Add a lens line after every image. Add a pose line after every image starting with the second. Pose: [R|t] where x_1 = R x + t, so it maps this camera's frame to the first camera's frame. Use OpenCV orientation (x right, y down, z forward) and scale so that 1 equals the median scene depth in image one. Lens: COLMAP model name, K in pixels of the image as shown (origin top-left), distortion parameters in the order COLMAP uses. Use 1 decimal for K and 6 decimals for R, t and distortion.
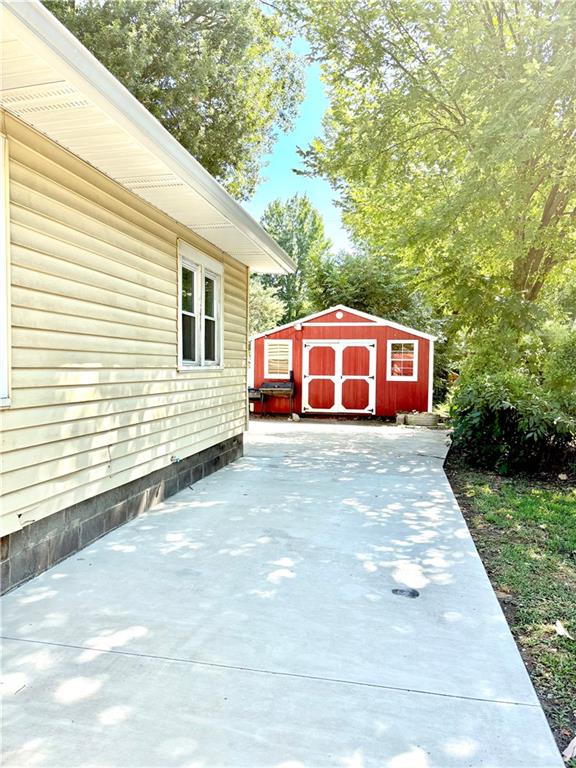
lens RADIAL K [[585.4, 0, 274.2], [0, 585.4, 384.3], [0, 0, 1]] dist [0.053922, -0.054264]
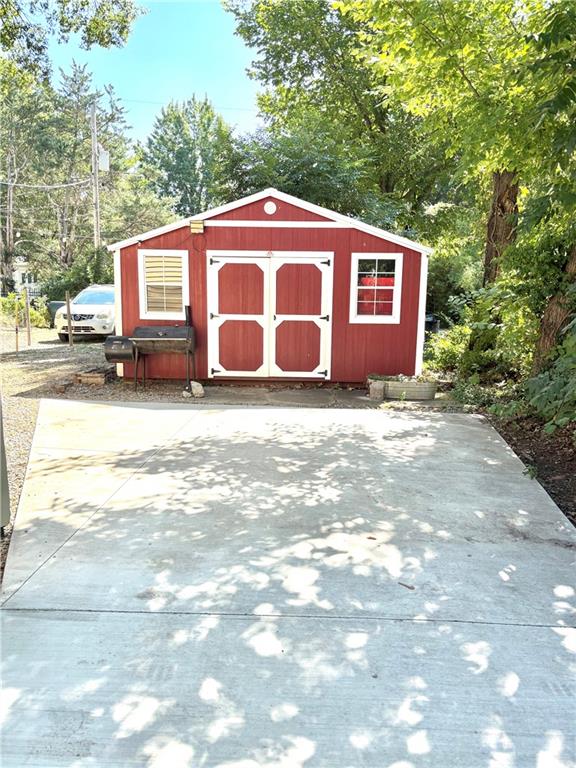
lens RADIAL K [[585.4, 0, 295.0], [0, 585.4, 398.6], [0, 0, 1]] dist [0.053922, -0.054264]
pose [[0.982206, -0.027897, 0.185725, 0.023314], [0.002404, 0.990693, 0.136096, -0.011310], [-0.187793, -0.133228, 0.973131, 0.414201]]
